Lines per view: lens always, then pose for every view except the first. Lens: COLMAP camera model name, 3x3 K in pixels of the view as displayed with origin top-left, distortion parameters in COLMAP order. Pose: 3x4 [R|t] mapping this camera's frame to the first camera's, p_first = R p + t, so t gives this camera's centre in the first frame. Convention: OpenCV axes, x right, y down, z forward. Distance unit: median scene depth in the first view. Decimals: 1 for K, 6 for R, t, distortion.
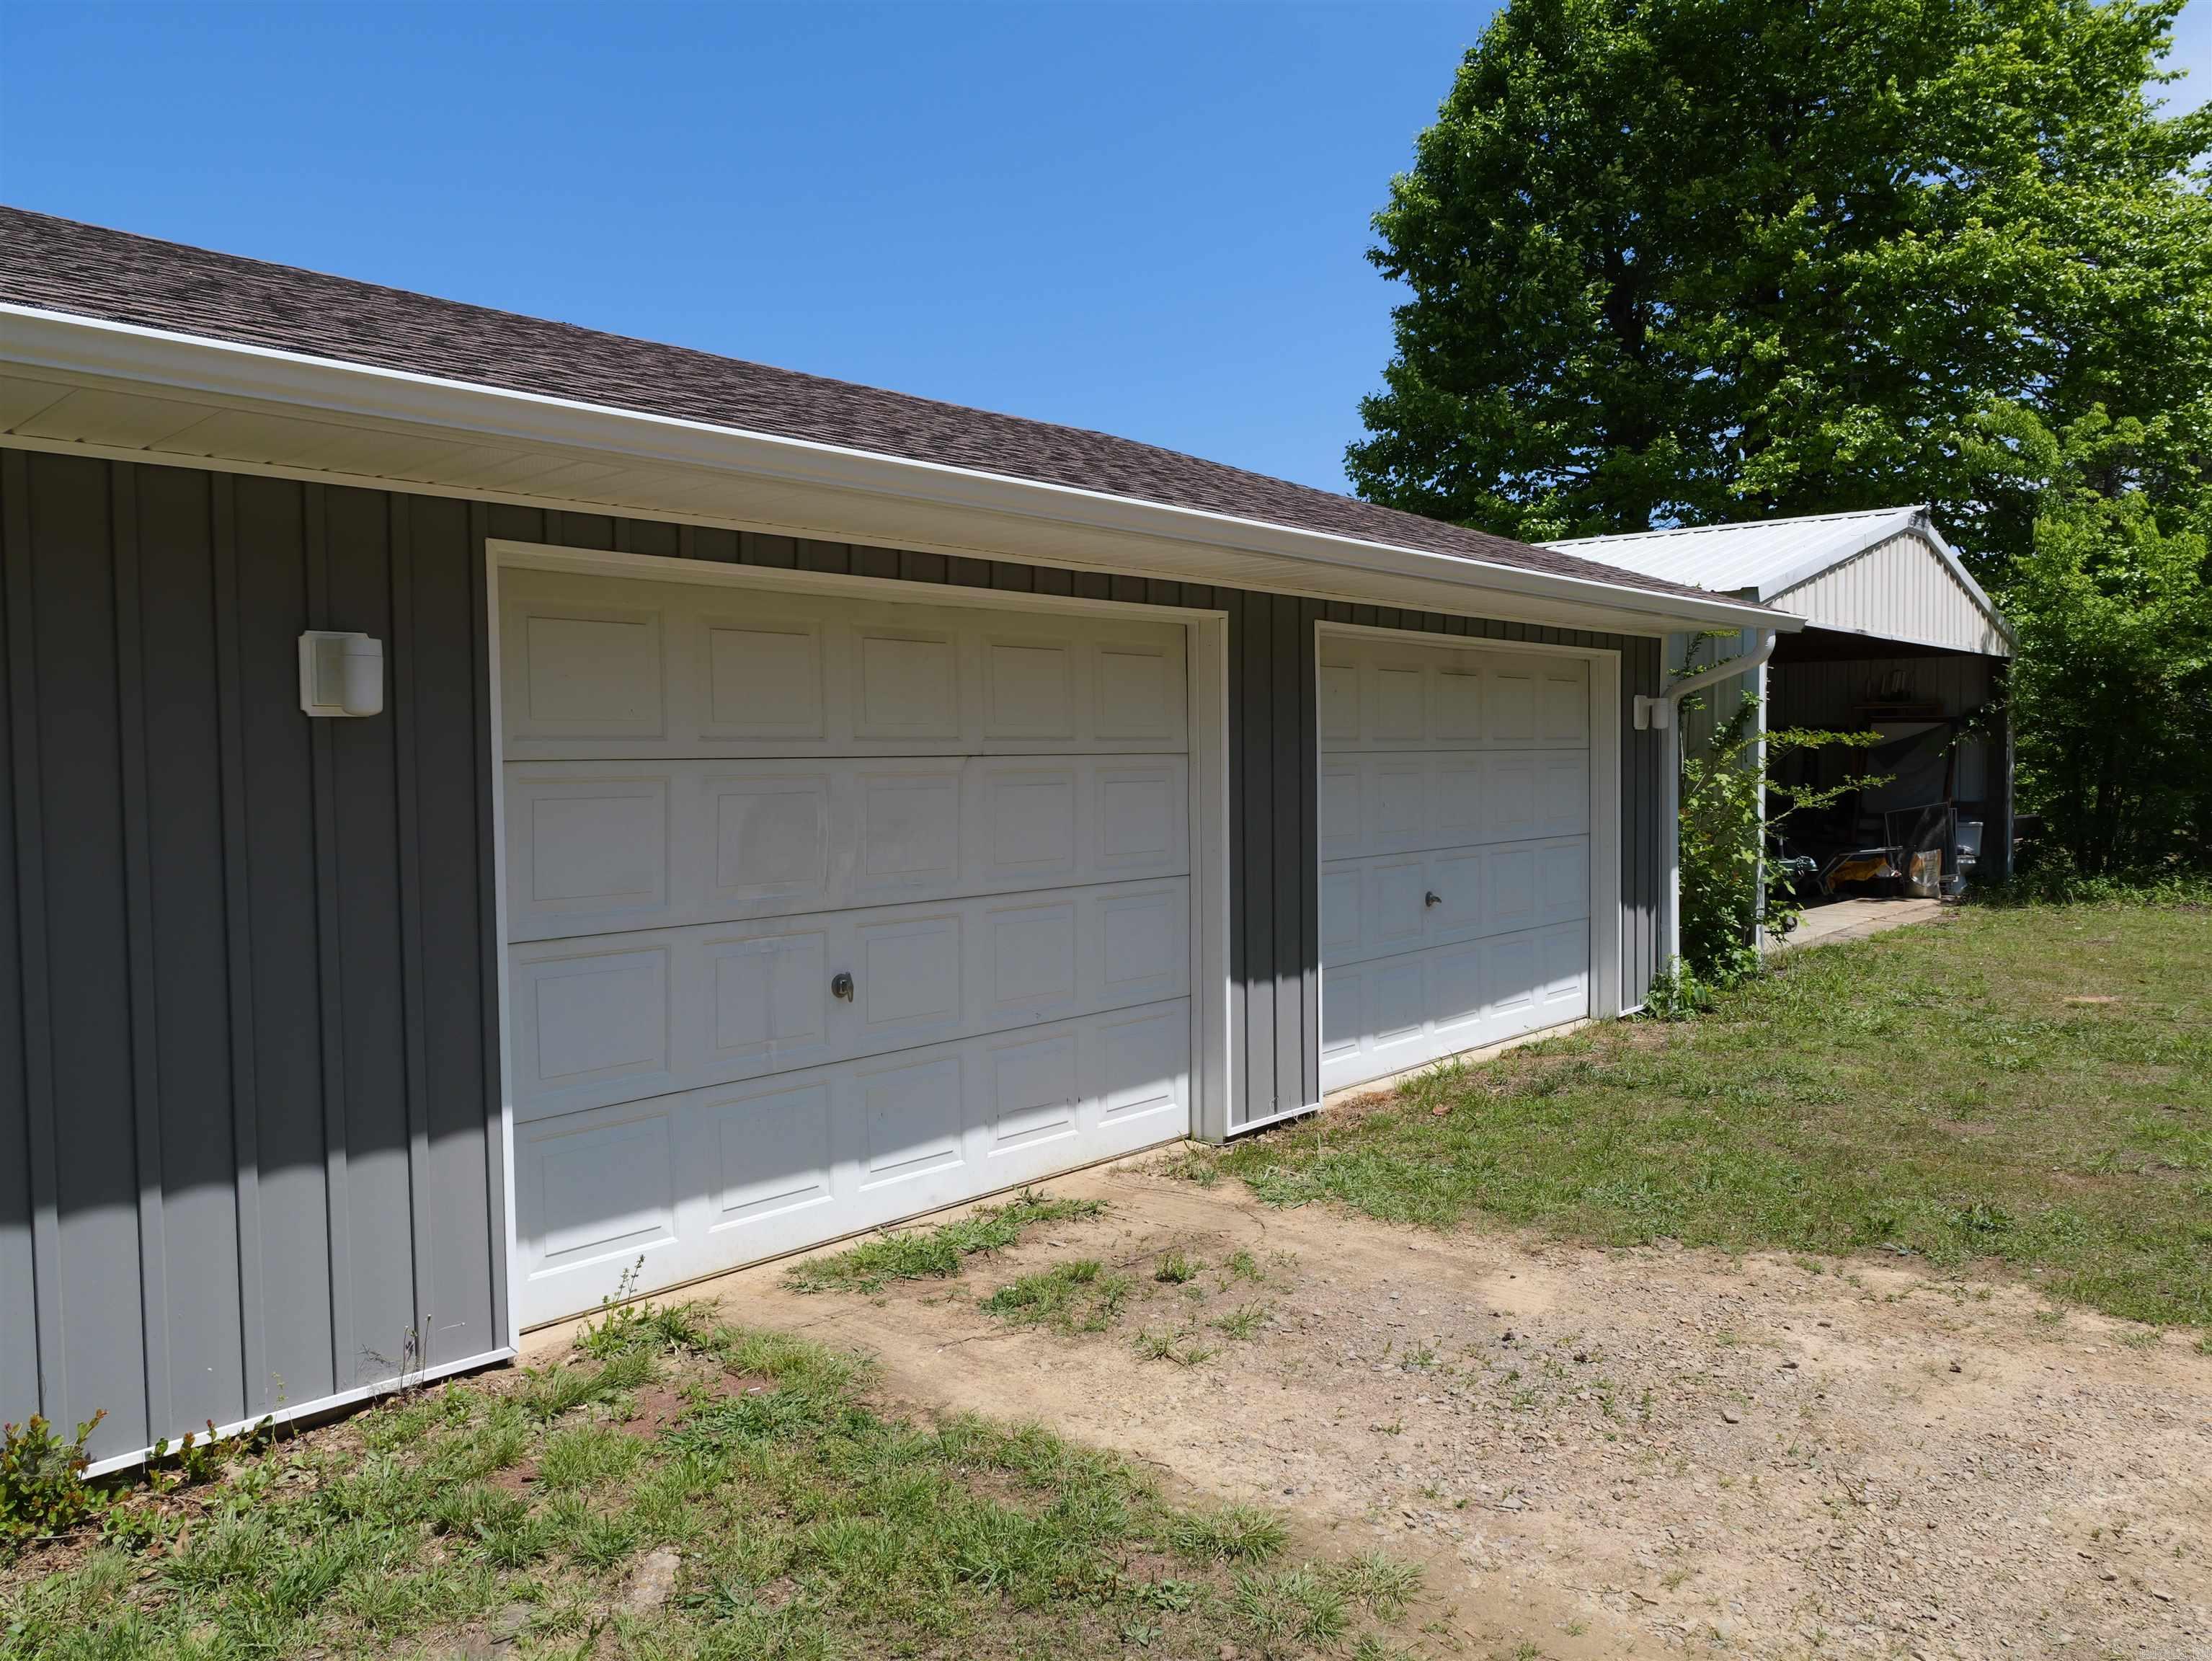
lens RADIAL K [[1561.5, 0, 1106.0], [0, 1561.5, 830.5], [0, 0, 1]] dist [-0.011039, 0.000373]
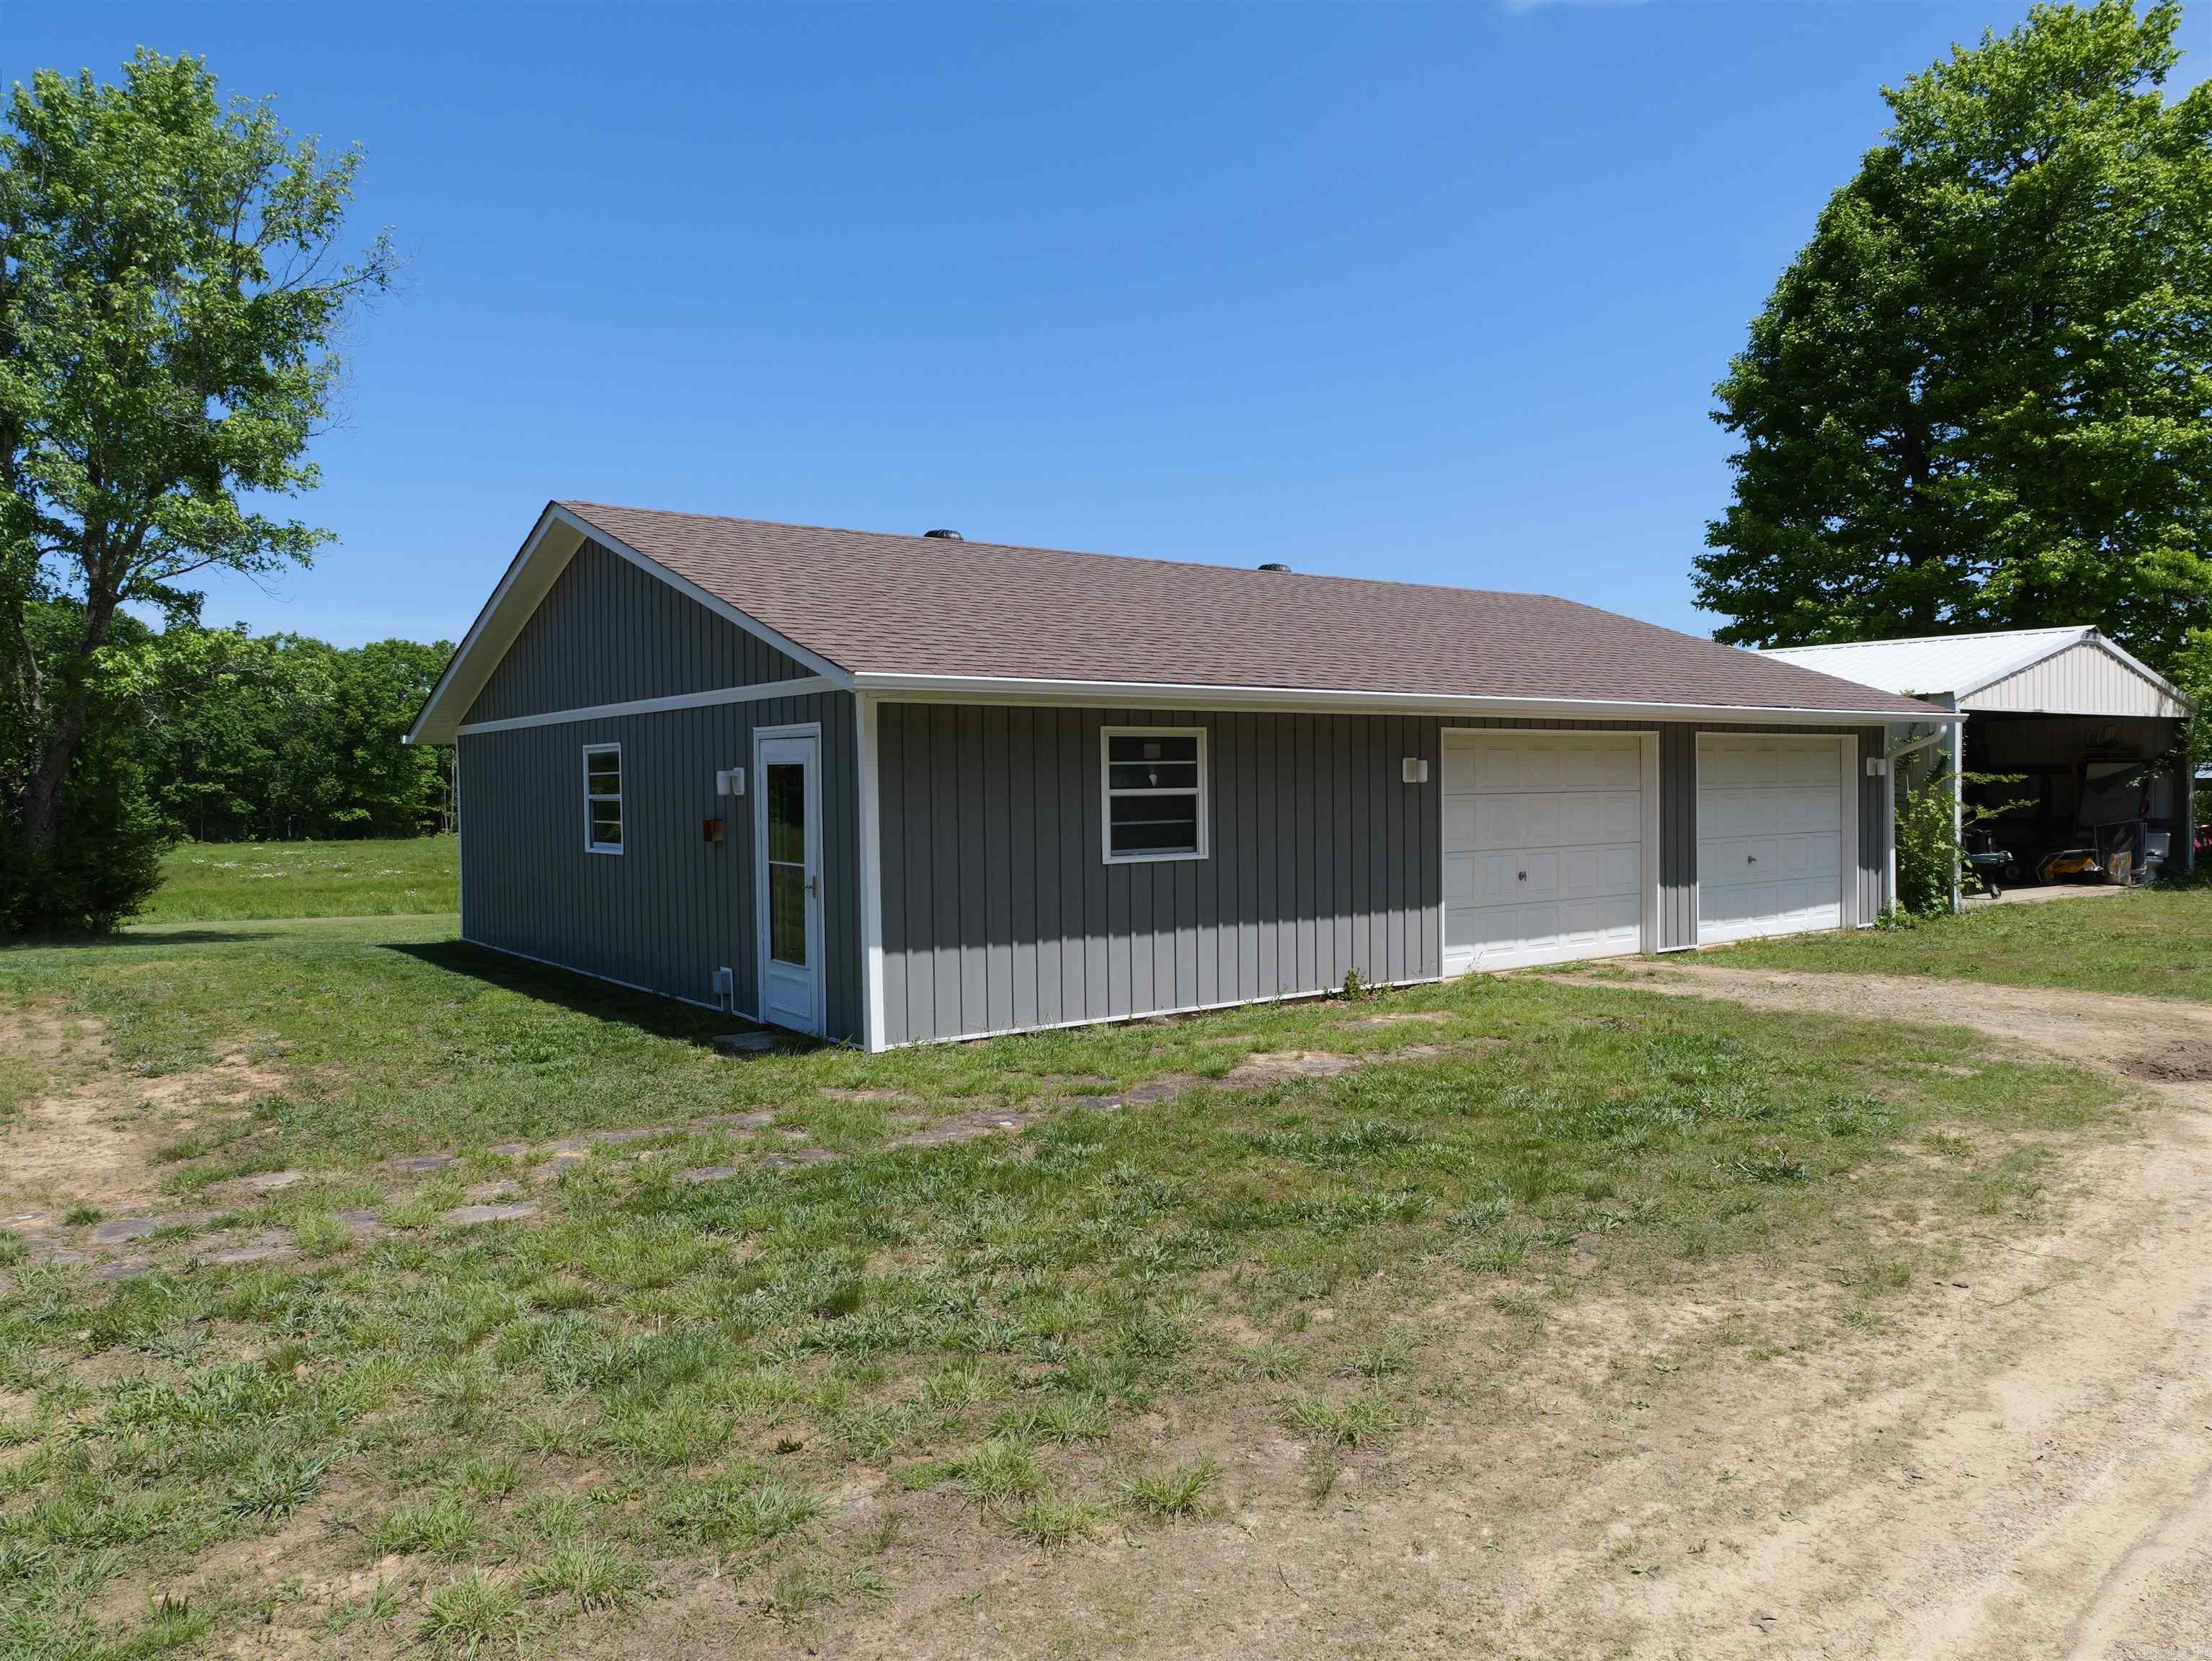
lens RADIAL K [[1561.5, 0, 1106.0], [0, 1561.5, 830.5], [0, 0, 1]] dist [-0.011039, 0.000373]
pose [[0.979969, 0.001342, -0.199145, -0.164603], [-0.005105, 0.999818, -0.018384, 0.036215], [0.199084, 0.019032, 0.979798, -0.902382]]
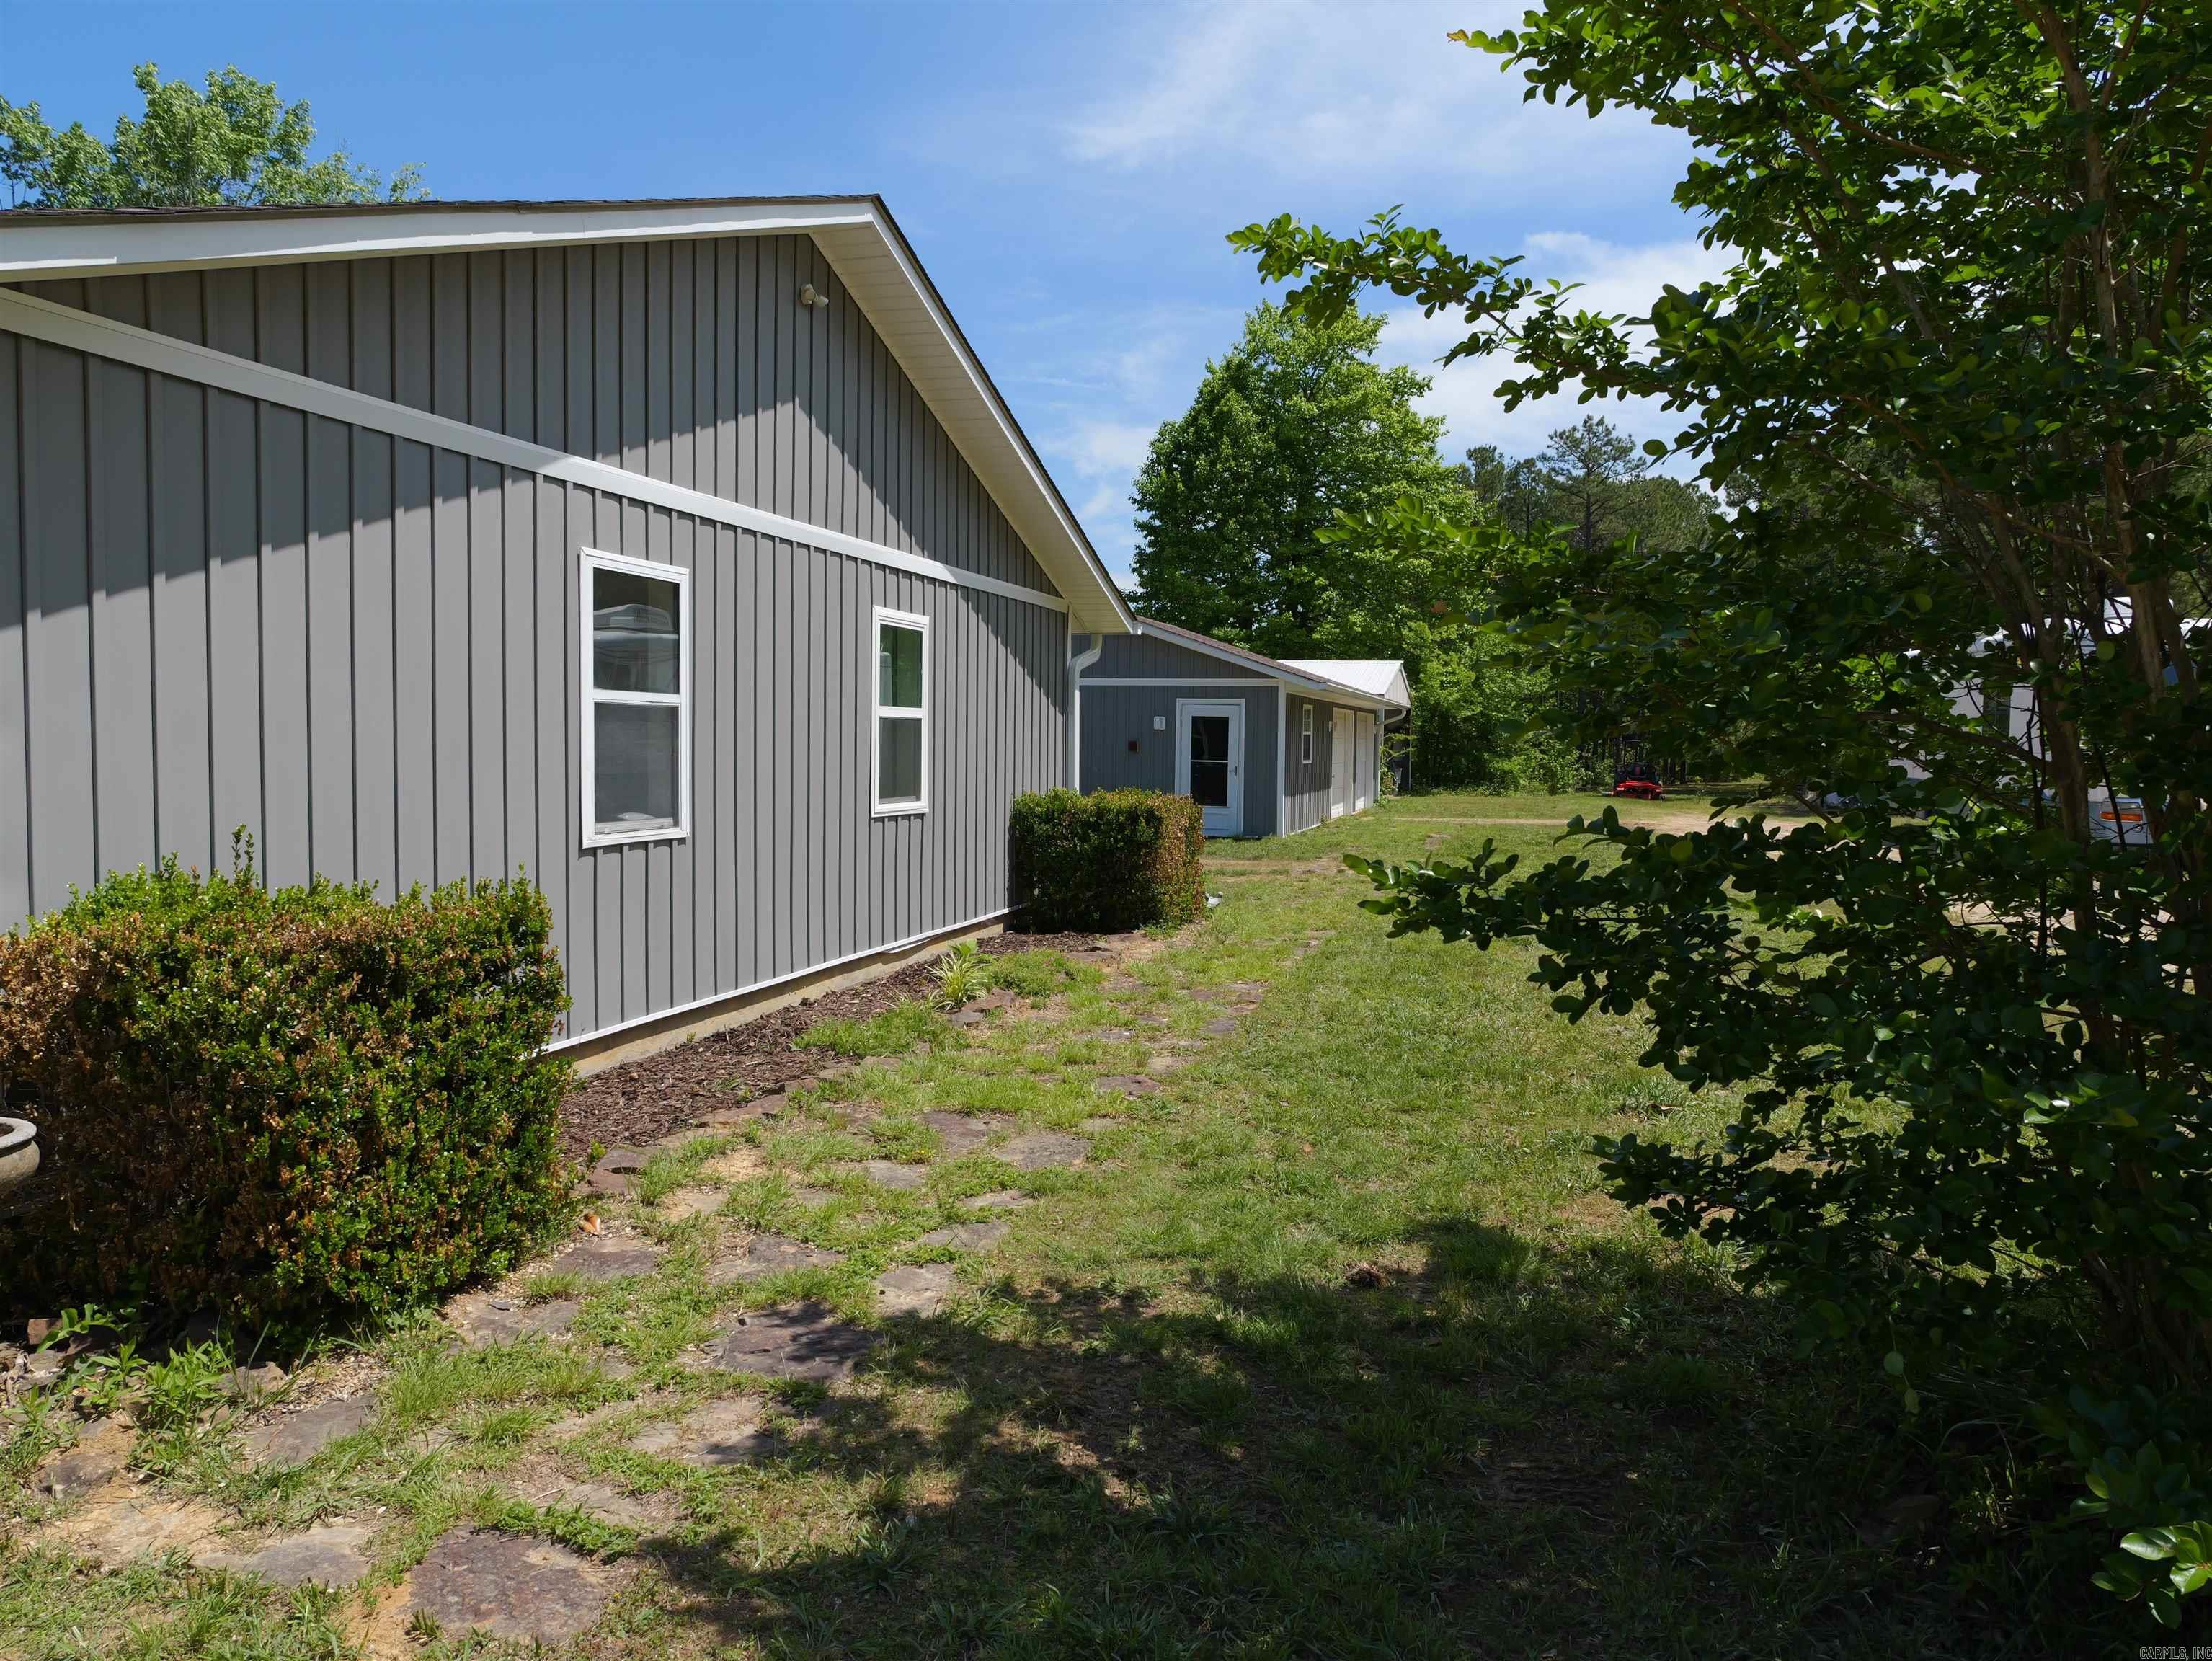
lens RADIAL K [[1561.5, 0, 1106.0], [0, 1561.5, 830.5], [0, 0, 1]] dist [-0.011039, 0.000373]
pose [[0.901132, -0.002364, 0.433538, -1.683212], [-0.002129, 0.999949, 0.009877, 0.118149], [-0.433539, -0.009823, 0.901081, -1.916968]]
